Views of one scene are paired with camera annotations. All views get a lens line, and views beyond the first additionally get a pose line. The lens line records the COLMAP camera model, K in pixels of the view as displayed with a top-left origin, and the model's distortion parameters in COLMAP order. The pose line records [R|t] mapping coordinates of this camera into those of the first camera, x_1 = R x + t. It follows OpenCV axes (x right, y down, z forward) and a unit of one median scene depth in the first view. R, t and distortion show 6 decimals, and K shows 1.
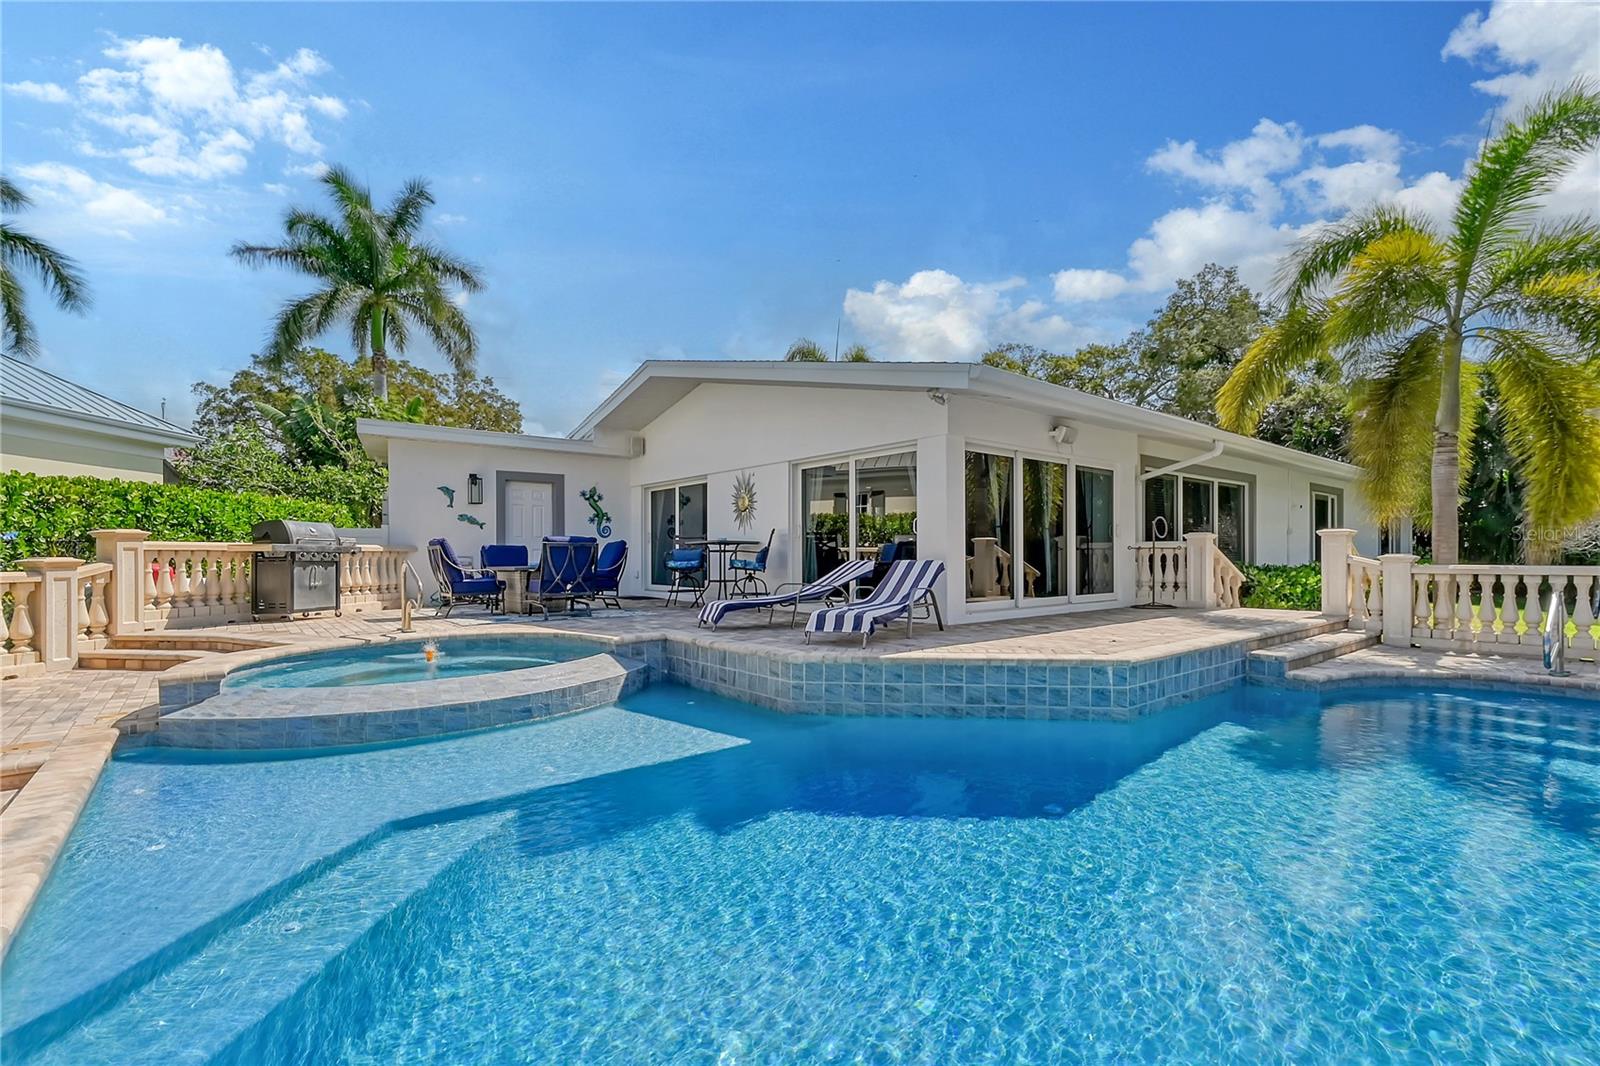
lens RADIAL K [[713.2, 0, 808.8], [0, 713.2, 550.5], [0, 0, 1]] dist [0.001983, -0.005026]
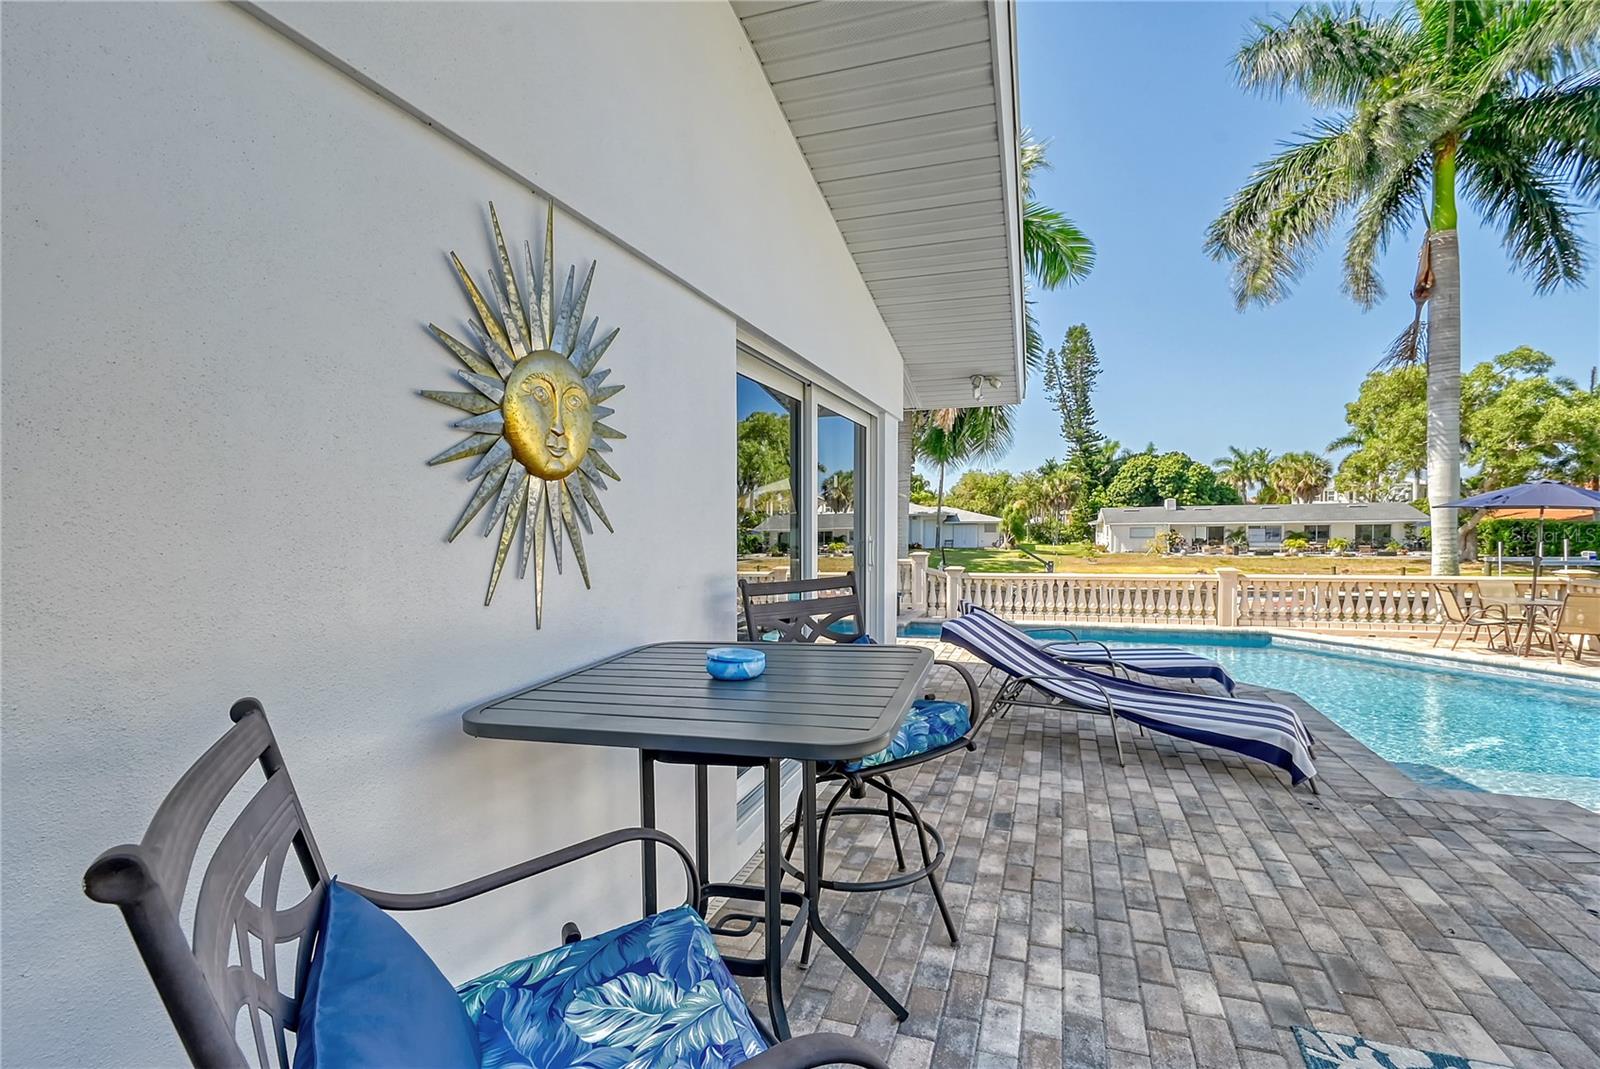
lens RADIAL K [[723.4, 0, 810.5], [0, 723.4, 545.3], [0, 0, 1]] dist [0.007806, -0.005252]
pose [[-0.510339, -0.014658, 0.859848, -0.269719], [0.013774, 0.999587, 0.025215, -0.045064], [-0.859863, 0.024712, -0.509926, 1.082875]]
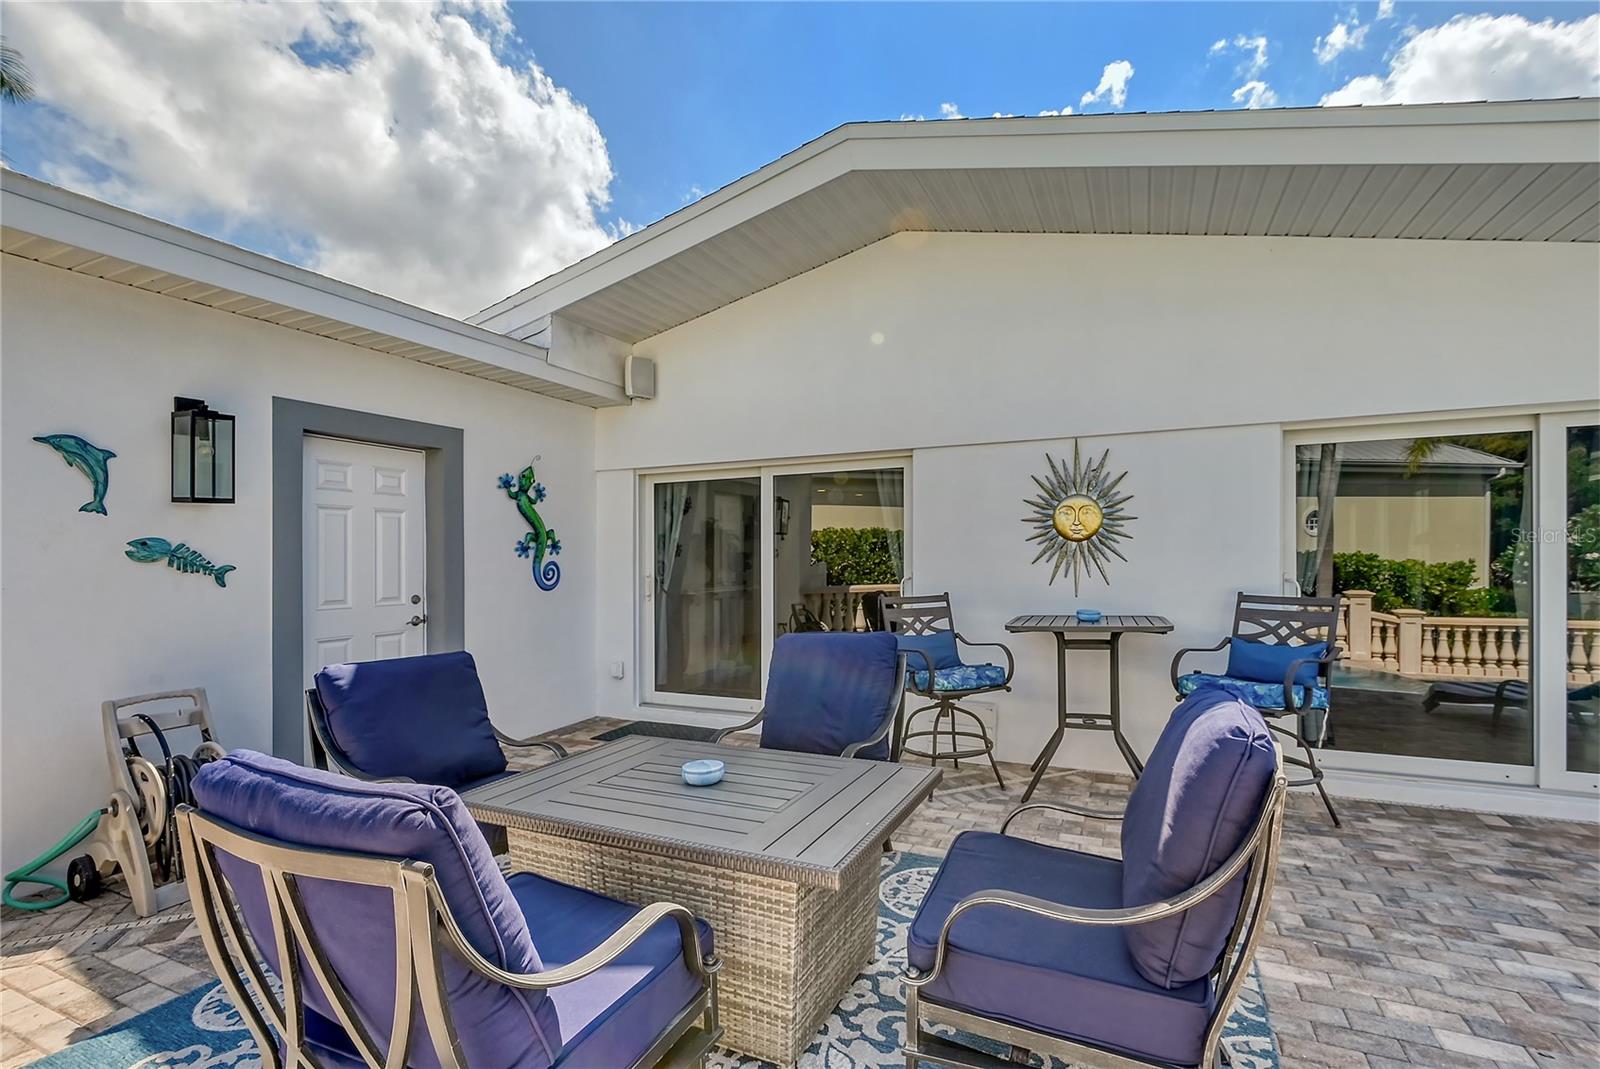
lens RADIAL K [[723.4, 0, 834.8], [0, 723.4, 553.8], [0, 0, 1]] dist [0.007806, -0.005252]
pose [[0.897350, 0.000476, 0.441319, -0.425355], [0.003965, 0.999950, -0.009142, -0.046010], [-0.441301, 0.009953, 0.897304, 0.717472]]
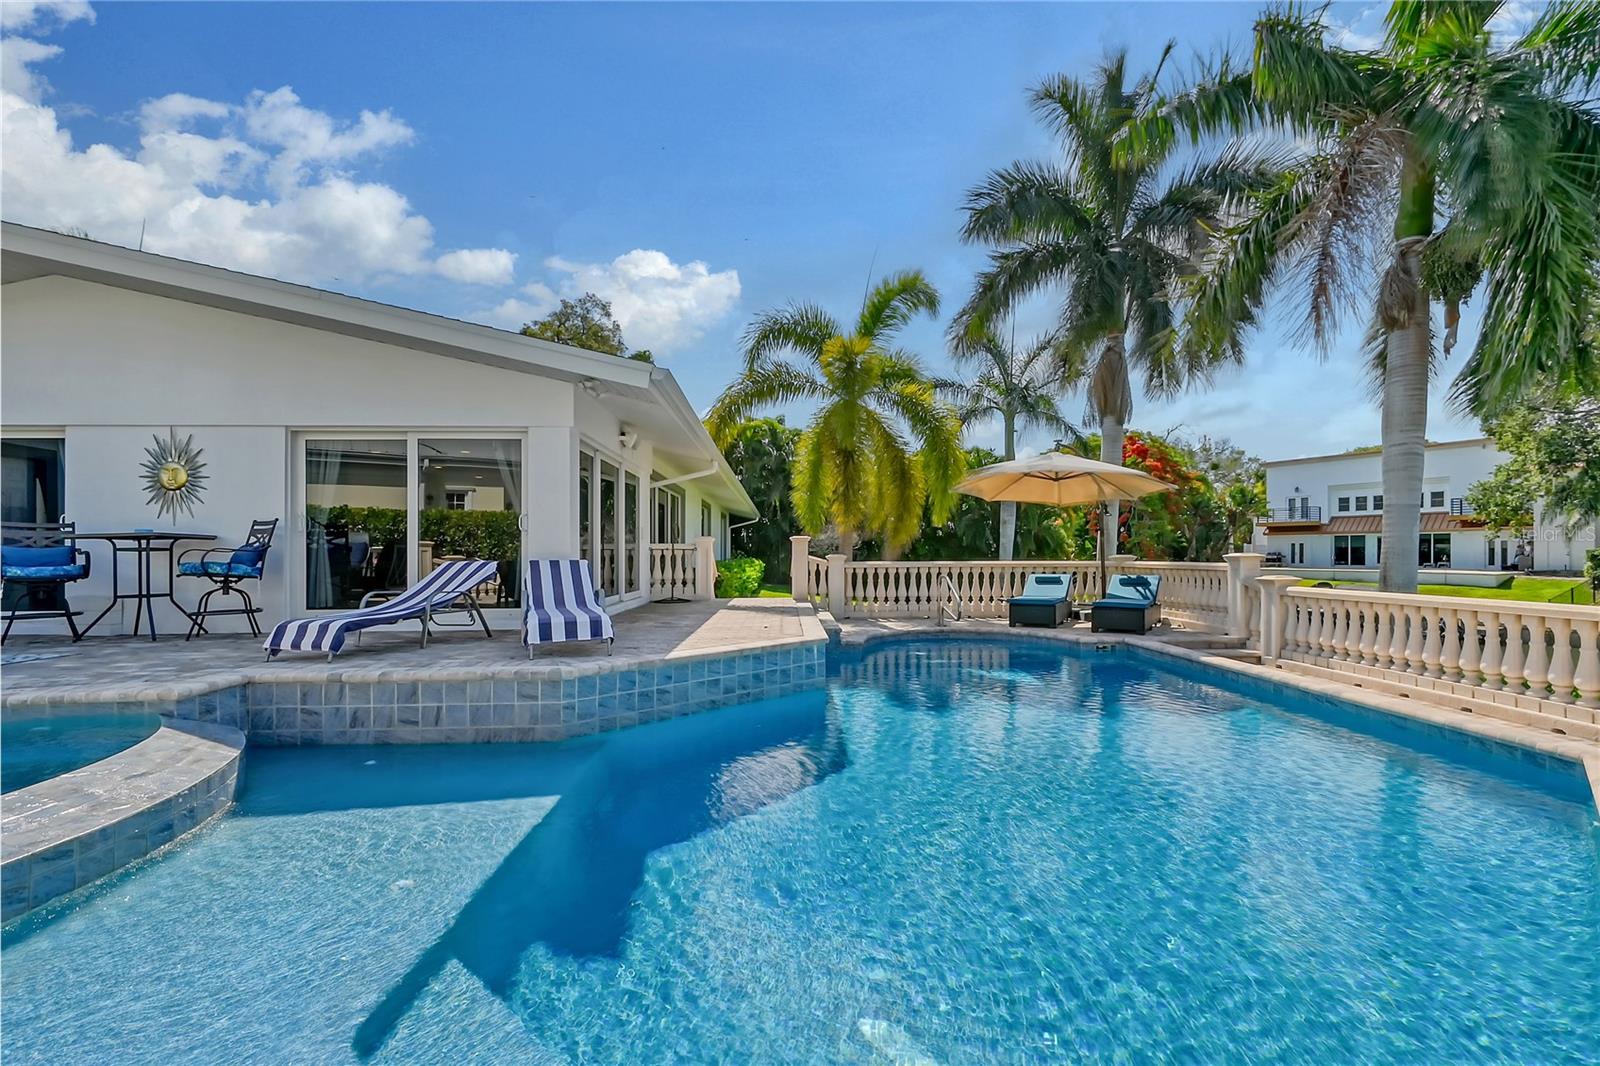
lens RADIAL K [[713.2, 0, 817.3], [0, 713.2, 554.5], [0, 0, 1]] dist [0.001983, -0.005026]
pose [[0.610135, 0.000773, 0.792297, -0.263396], [-0.001431, 0.999999, 0.000126, 0.004360], [-0.792296, -0.001211, 0.610136, 0.126027]]
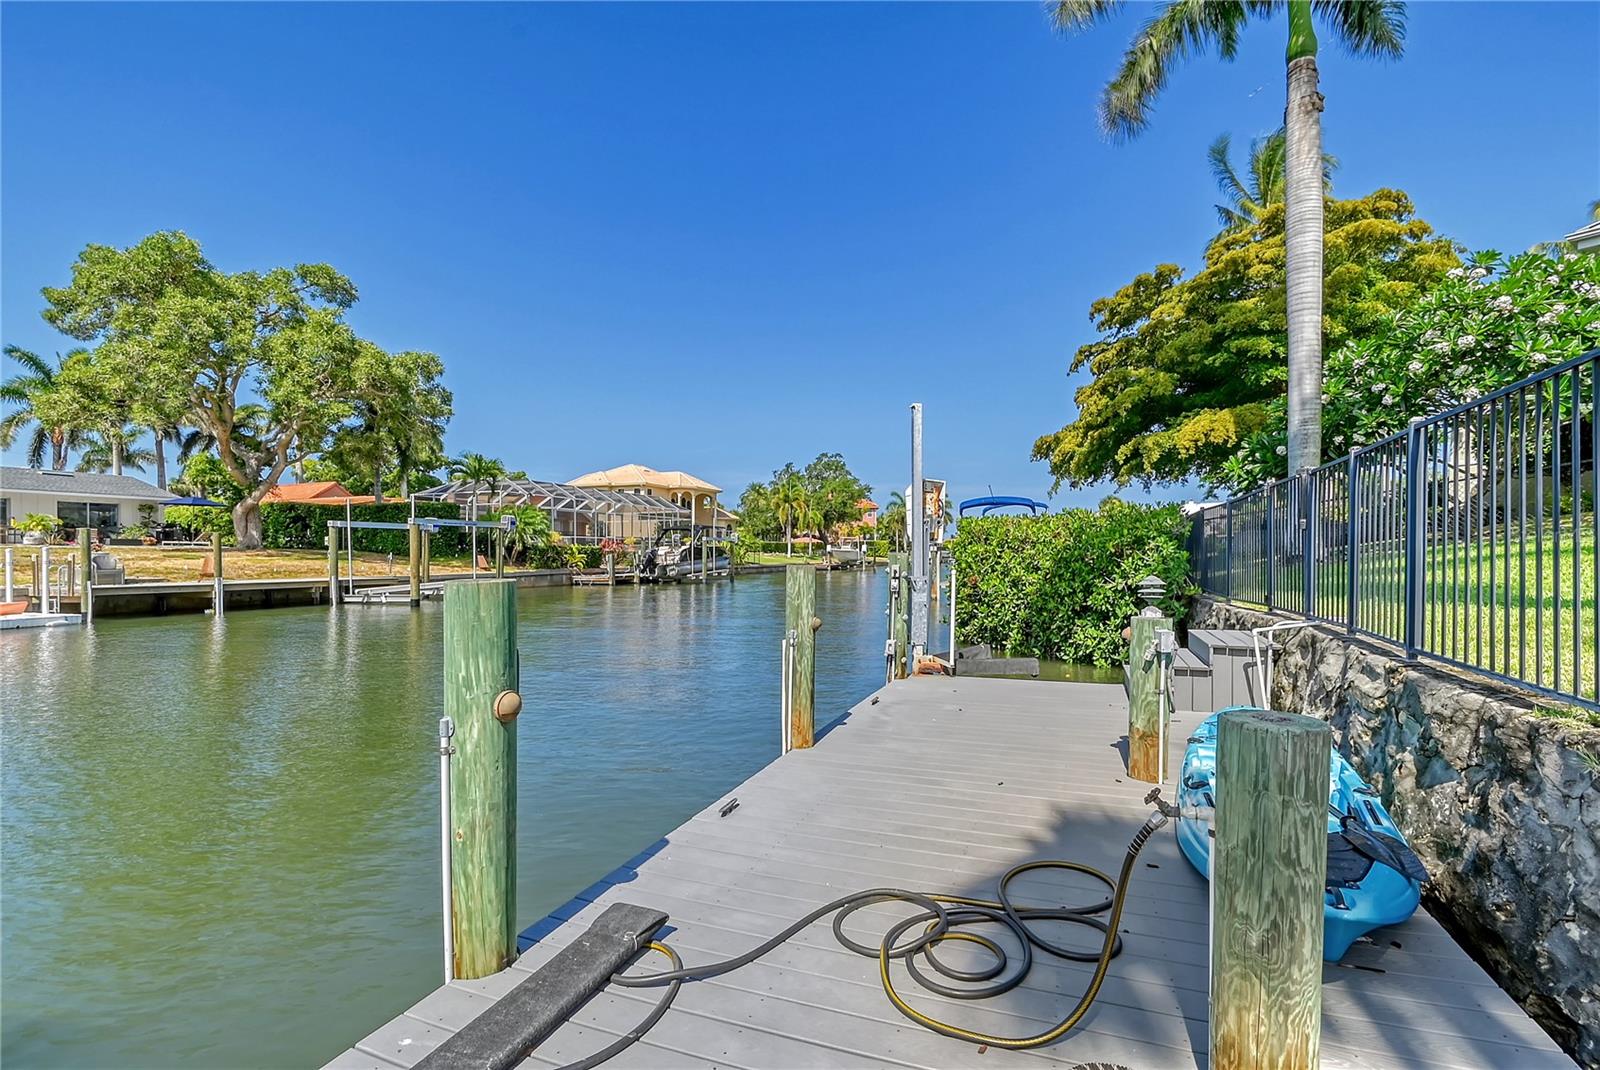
lens RADIAL K [[723.4, 0, 819.5], [0, 723.4, 558.5], [0, 0, 1]] dist [0.007806, -0.005252]
pose [[-0.888577, 0.009679, -0.458626, 0.721009], [0.007925, 0.999952, 0.005749, 0.269829], [0.458660, 0.001474, -0.888611, -0.591069]]
